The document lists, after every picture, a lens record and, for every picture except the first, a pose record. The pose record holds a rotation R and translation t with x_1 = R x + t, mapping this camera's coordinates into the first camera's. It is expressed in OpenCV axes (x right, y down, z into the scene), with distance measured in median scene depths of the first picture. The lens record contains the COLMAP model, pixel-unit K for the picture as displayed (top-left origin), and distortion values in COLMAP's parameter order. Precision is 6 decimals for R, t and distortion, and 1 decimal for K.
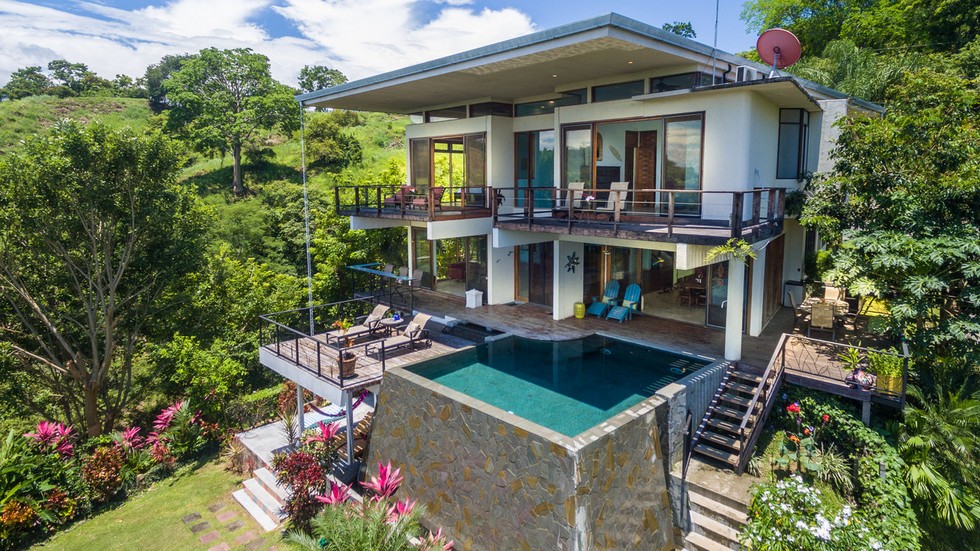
lens RADIAL K [[554.9, 0, 486.8], [0, 554.9, 251.2], [0, 0, 1]] dist [0.001388, -0.000385]
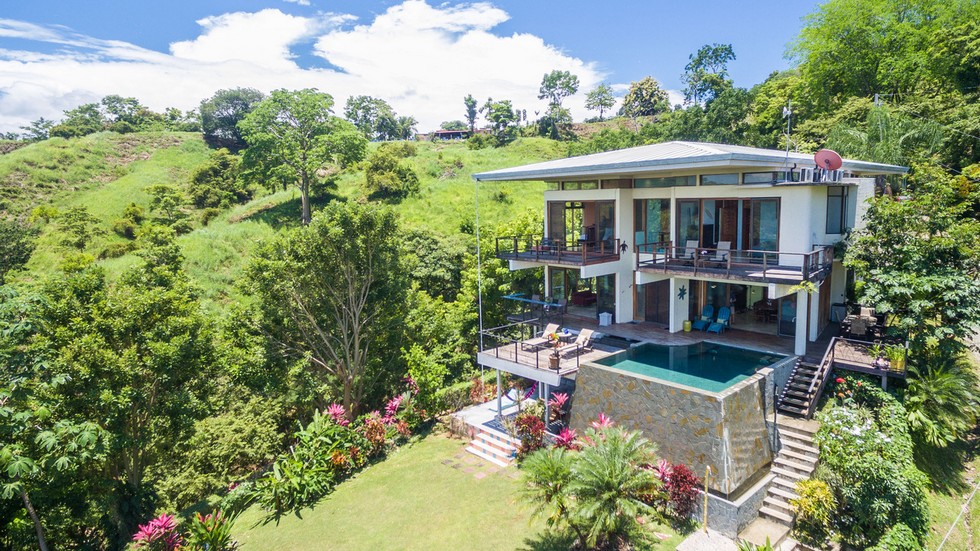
lens RADIAL K [[593.4, 0, 490.0], [0, 593.4, 275.5], [0, 0, 1]] dist [-0.000533, -0.000303]
pose [[0.999642, -0.014564, -0.022444, -0.397869], [0.014713, 0.999871, 0.006490, -0.053228], [0.022347, -0.006818, 0.999727, -0.703241]]
